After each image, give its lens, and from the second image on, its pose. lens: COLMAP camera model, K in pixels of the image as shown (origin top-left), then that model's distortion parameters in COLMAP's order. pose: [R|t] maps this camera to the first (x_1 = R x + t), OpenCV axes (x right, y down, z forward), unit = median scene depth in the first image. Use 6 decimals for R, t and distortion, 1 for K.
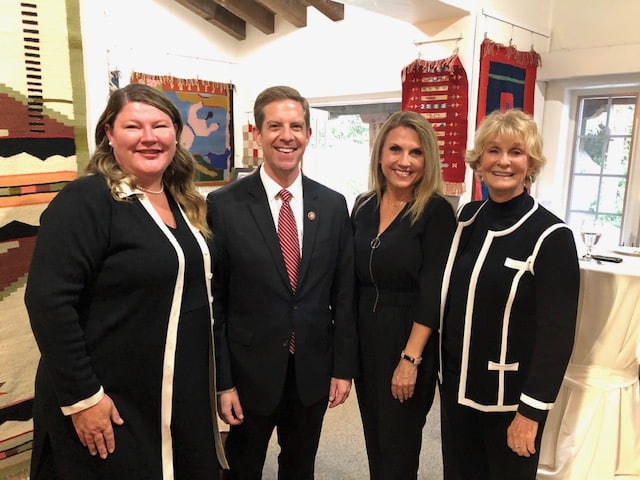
lens RADIAL K [[534.2, 0, 326.2], [0, 534.2, 236.7], [0, 0, 1]] dist [0.026045, -0.010406]
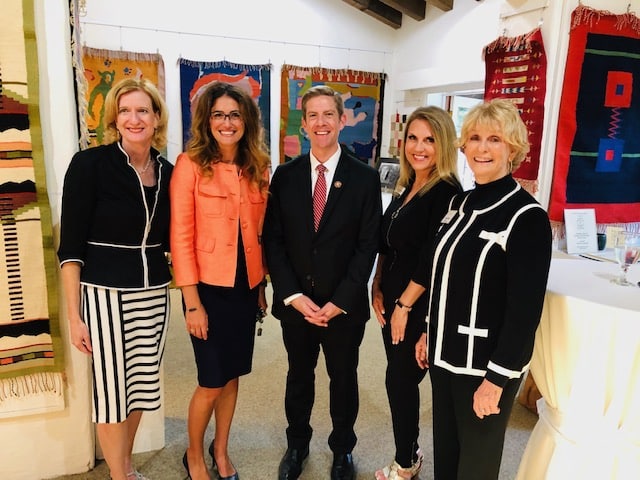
lens RADIAL K [[534.2, 0, 321.4], [0, 534.2, 239.1], [0, 0, 1]] dist [0.026045, -0.010406]
pose [[0.905670, 0.102654, -0.411370, 0.310766], [-0.096072, 0.994697, 0.036707, -0.007003], [0.412956, 0.006277, 0.910729, 0.088320]]
